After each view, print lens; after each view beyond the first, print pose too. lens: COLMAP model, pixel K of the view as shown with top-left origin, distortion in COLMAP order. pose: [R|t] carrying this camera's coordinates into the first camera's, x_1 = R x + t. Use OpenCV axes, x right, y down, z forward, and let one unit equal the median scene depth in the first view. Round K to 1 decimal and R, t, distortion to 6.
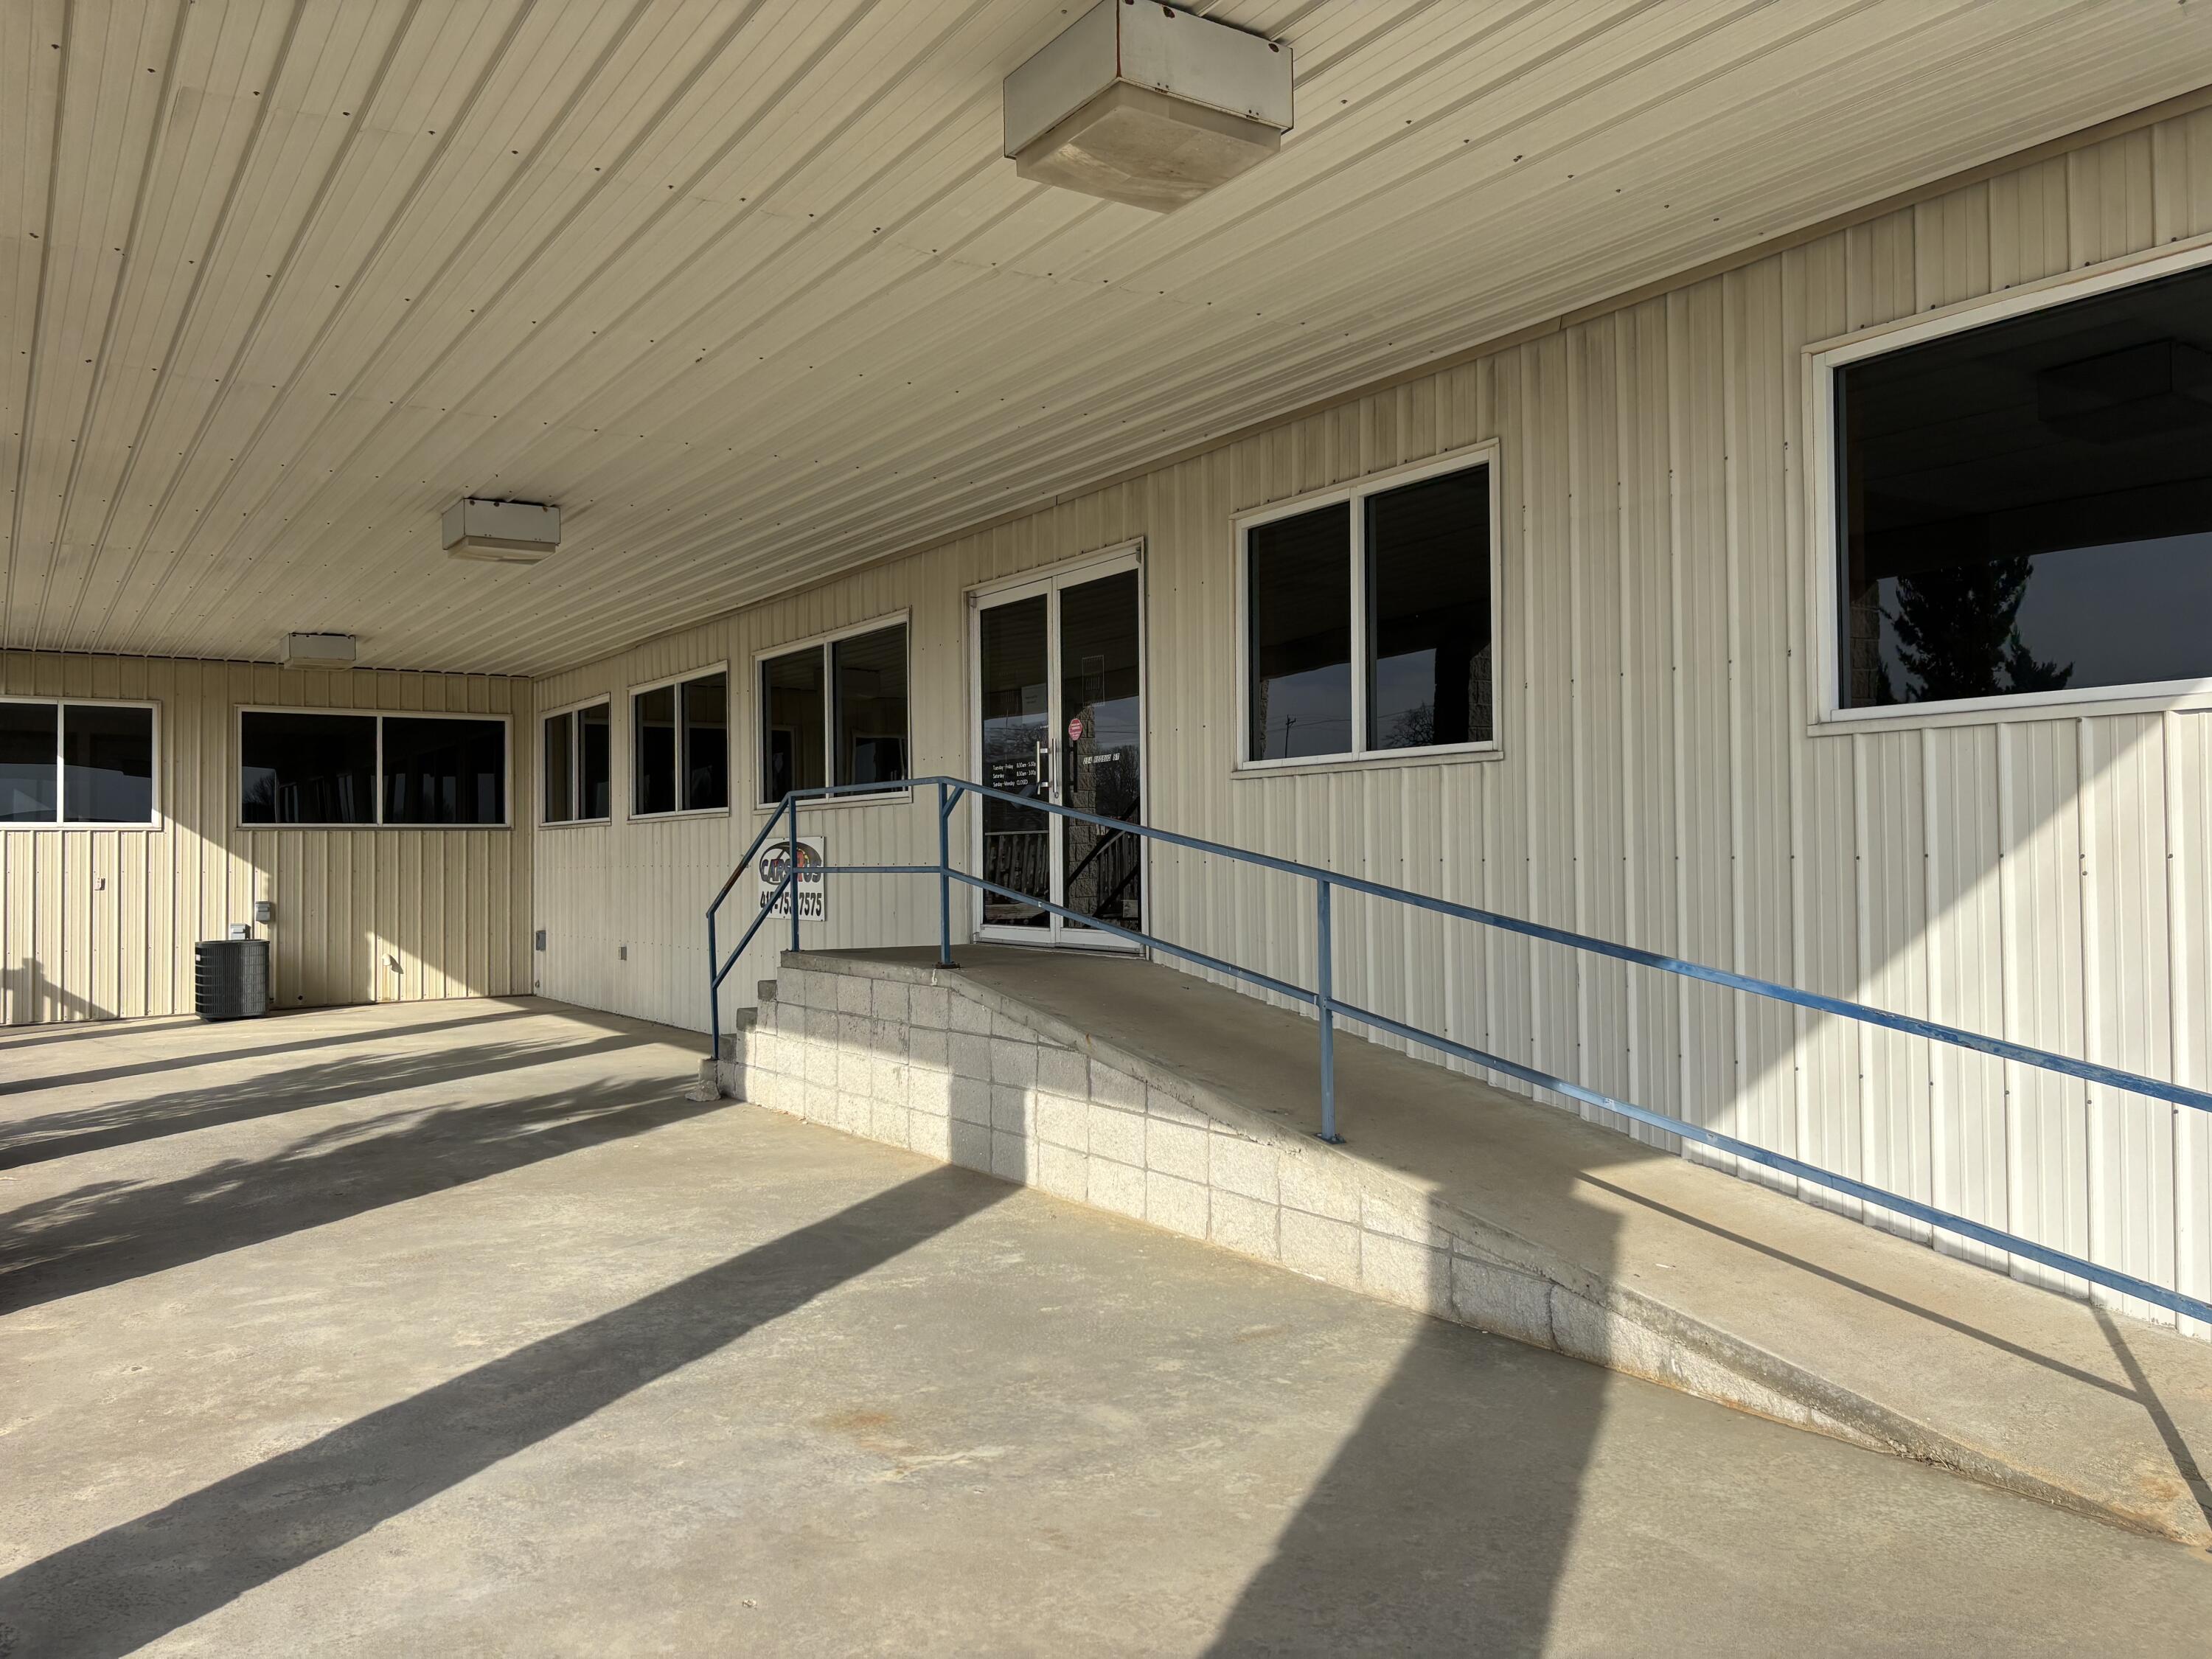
lens RADIAL K [[1683.2, 0, 1100.7], [0, 1683.2, 828.3], [0, 0, 1]] dist [0.032598, -0.017469]
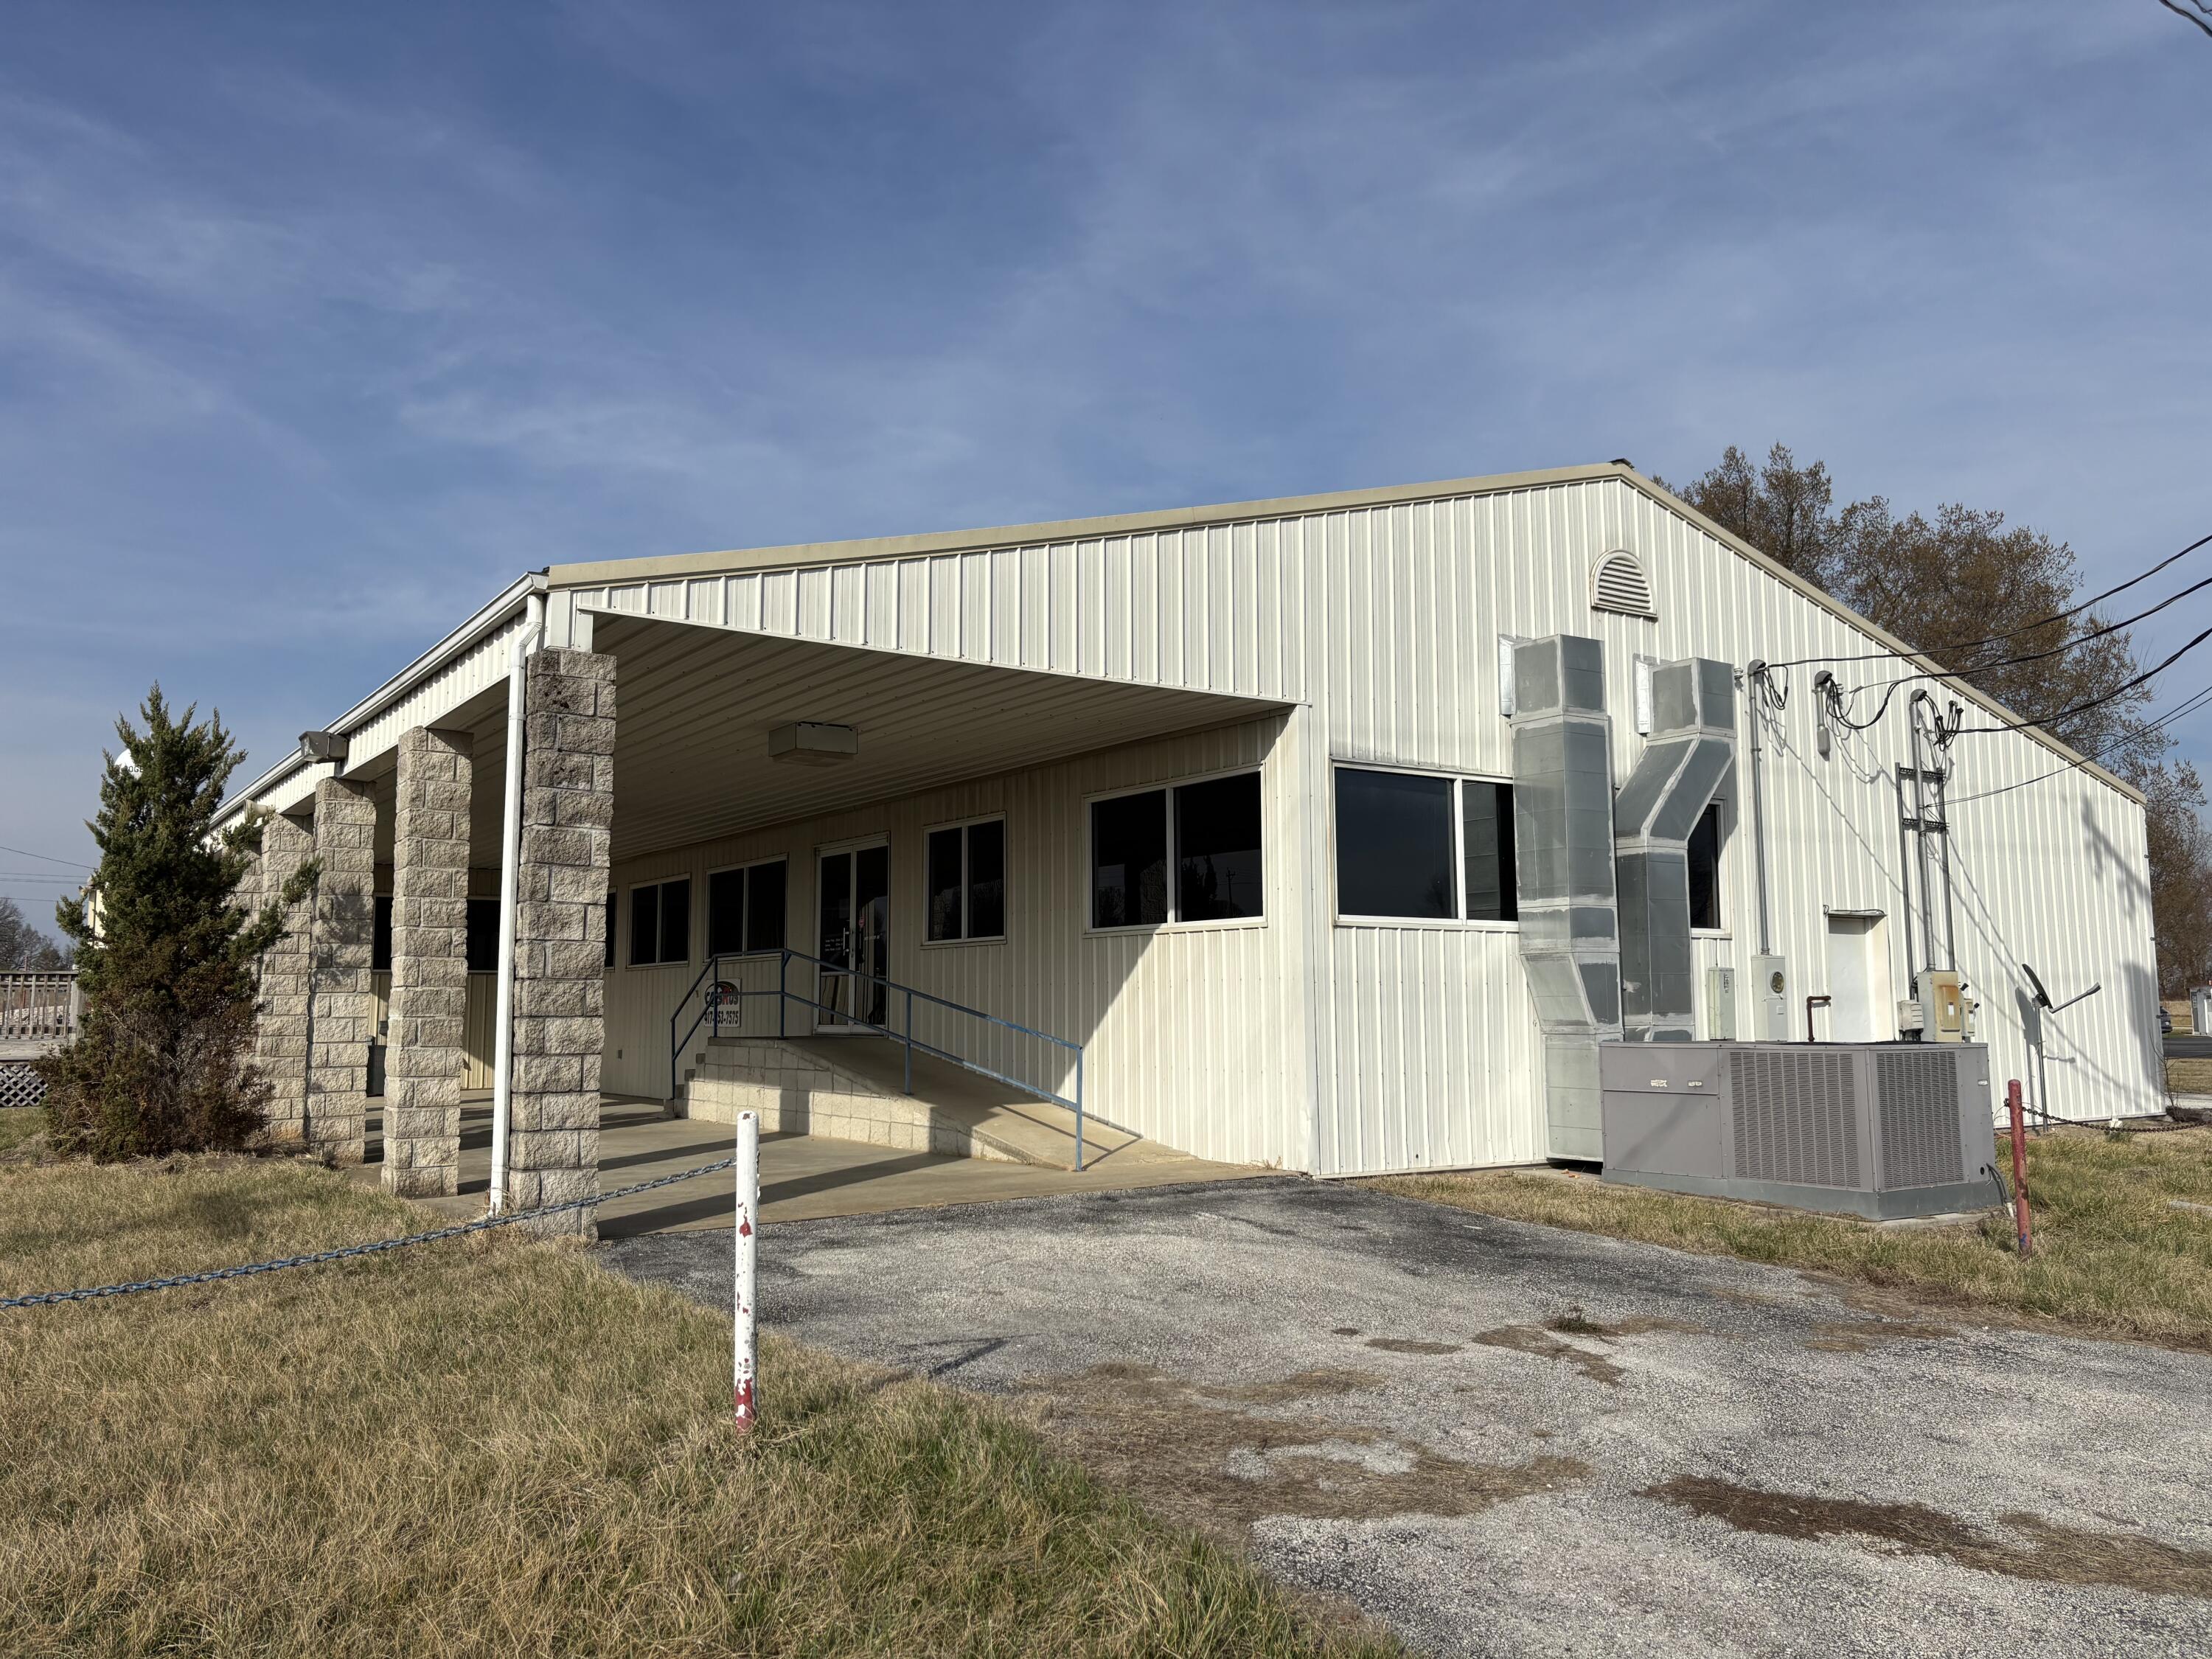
lens RADIAL K [[1683.2, 0, 1107.7], [0, 1683.2, 827.0], [0, 0, 1]] dist [0.032598, -0.017469]
pose [[0.999879, 0.009719, 0.012164, 0.246263], [-0.008541, 0.995591, -0.093407, 0.010401], [-0.013018, 0.093292, 0.995554, -0.966055]]
